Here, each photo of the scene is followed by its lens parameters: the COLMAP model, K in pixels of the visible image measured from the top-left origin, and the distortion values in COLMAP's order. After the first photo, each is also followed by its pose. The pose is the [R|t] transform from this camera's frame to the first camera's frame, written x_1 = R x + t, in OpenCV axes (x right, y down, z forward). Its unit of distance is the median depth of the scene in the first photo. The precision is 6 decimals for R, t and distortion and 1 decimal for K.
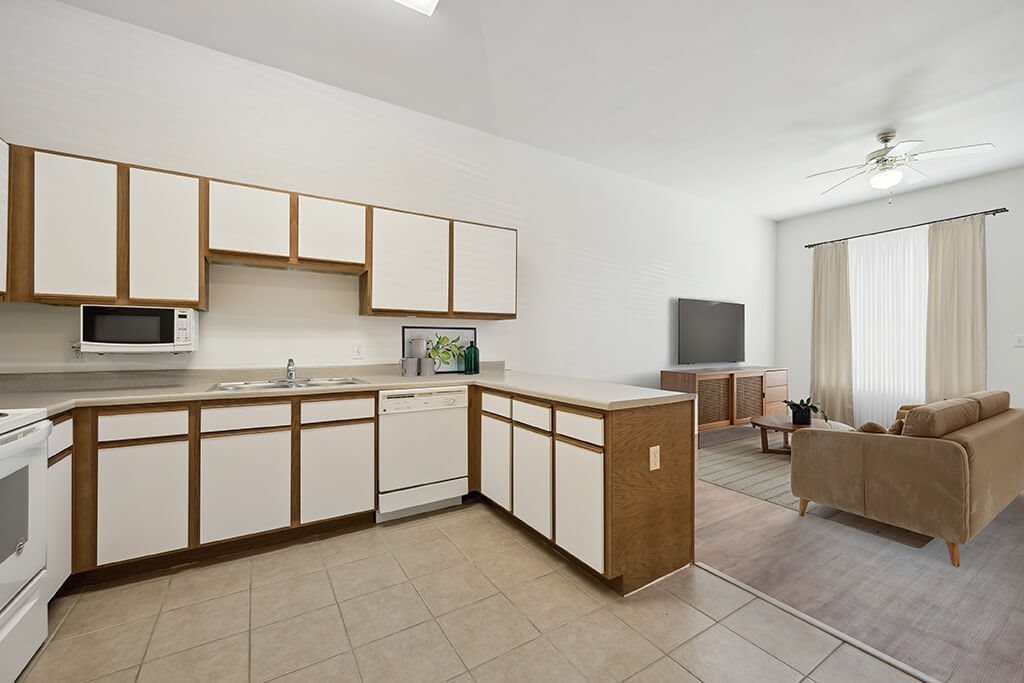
lens RADIAL K [[413.4, 0, 516.8], [0, 413.4, 336.0], [0, 0, 1]] dist [0.002935, -0.000485]
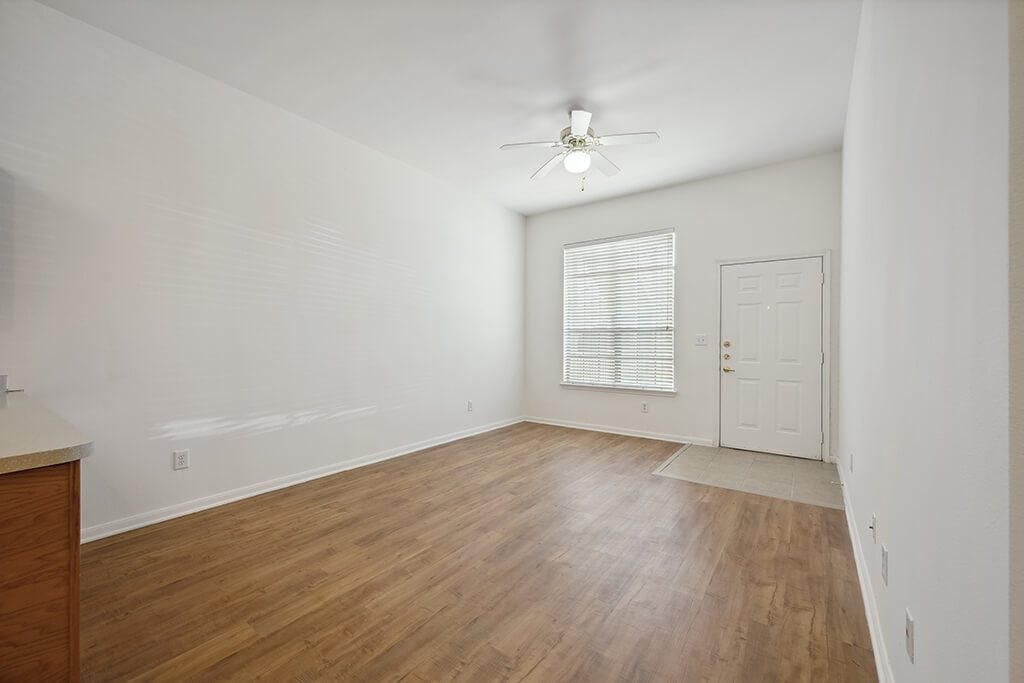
lens RADIAL K [[413.4, 0, 514.0], [0, 413.4, 337.1], [0, 0, 1]] dist [0.002935, -0.000485]
pose [[0.926533, 0.002227, 0.376207, 0.674288], [-0.001652, 0.999997, -0.001851, 0.012449], [-0.376210, 0.001094, 0.926534, 0.338941]]
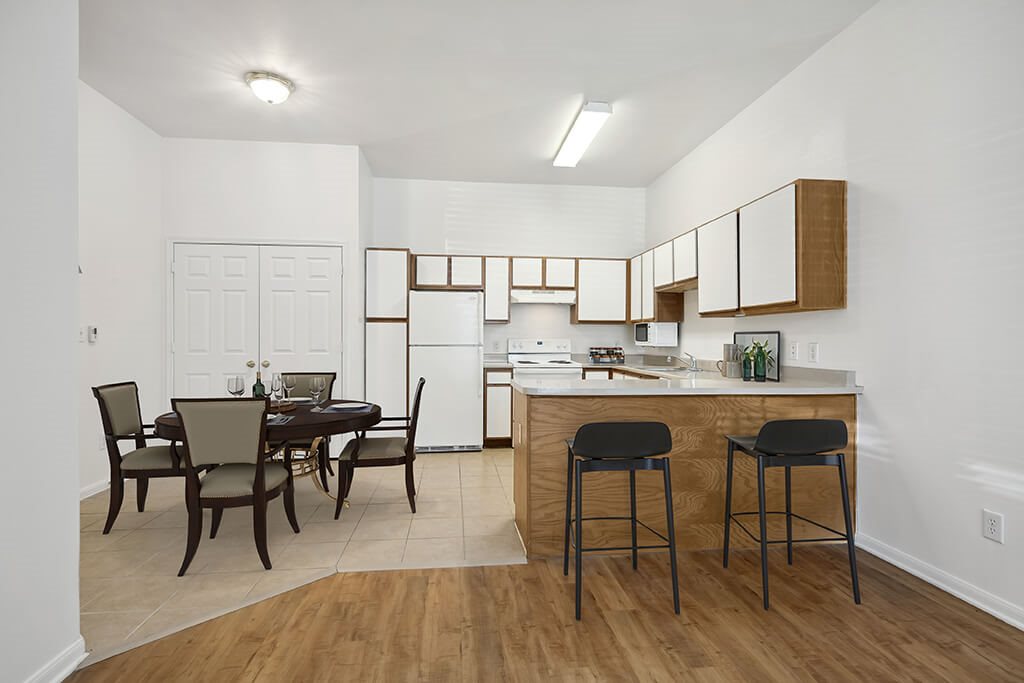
lens RADIAL K [[500.4, 0, 511.1], [0, 500.4, 344.0], [0, 0, 1]] dist [-0.004285, -0.000918]
pose [[-0.439330, -0.003630, -0.898319, 1.447724], [-0.002502, 0.999993, -0.002817, 0.035625], [0.898322, 0.001010, -0.439336, 1.412067]]
